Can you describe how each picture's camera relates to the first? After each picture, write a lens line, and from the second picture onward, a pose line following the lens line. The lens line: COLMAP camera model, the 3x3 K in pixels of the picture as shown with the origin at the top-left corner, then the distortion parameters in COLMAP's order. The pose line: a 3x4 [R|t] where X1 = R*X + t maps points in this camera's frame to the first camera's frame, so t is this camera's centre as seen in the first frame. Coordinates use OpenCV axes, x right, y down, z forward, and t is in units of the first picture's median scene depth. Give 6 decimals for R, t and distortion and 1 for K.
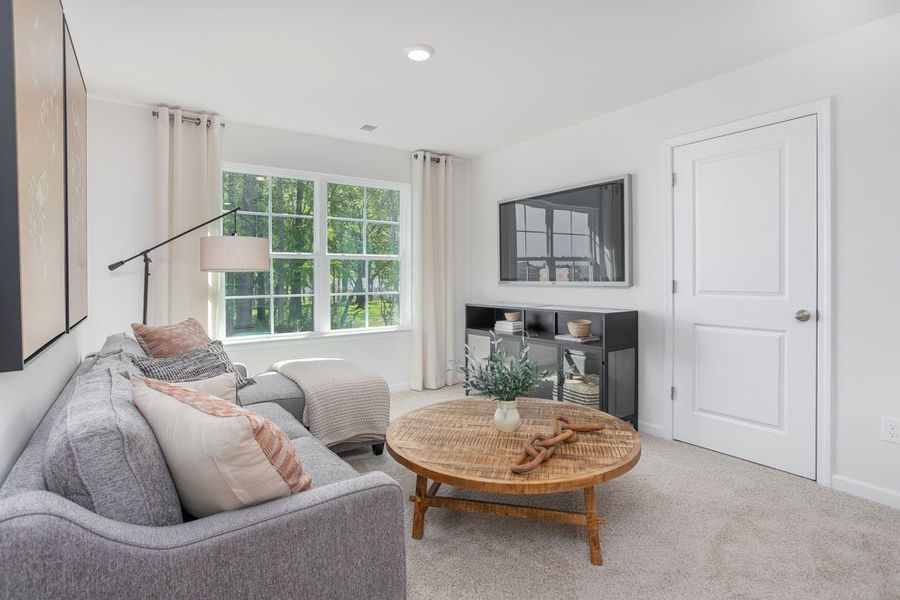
lens RADIAL K [[452.4, 0, 452.5], [0, 452.4, 279.1], [0, 0, 1]] dist [-0.027458, 0.000887]
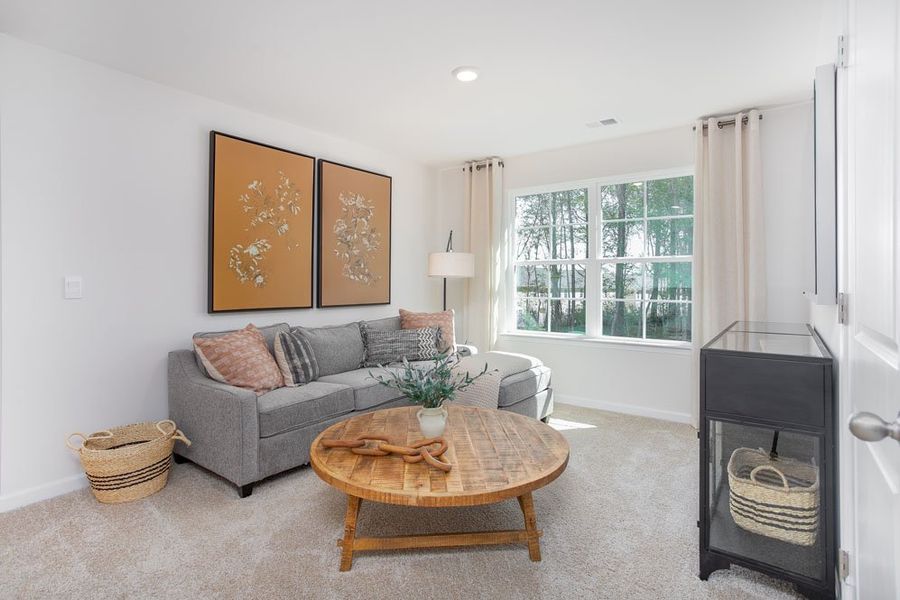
lens RADIAL K [[452.4, 0, 452.5], [0, 452.4, 279.1], [0, 0, 1]] dist [-0.027458, 0.000887]
pose [[0.316382, 0.001139, -0.948631, 0.720120], [-0.009690, 0.999951, -0.002031, -0.005974], [0.948582, 0.009835, 0.316377, 0.489121]]
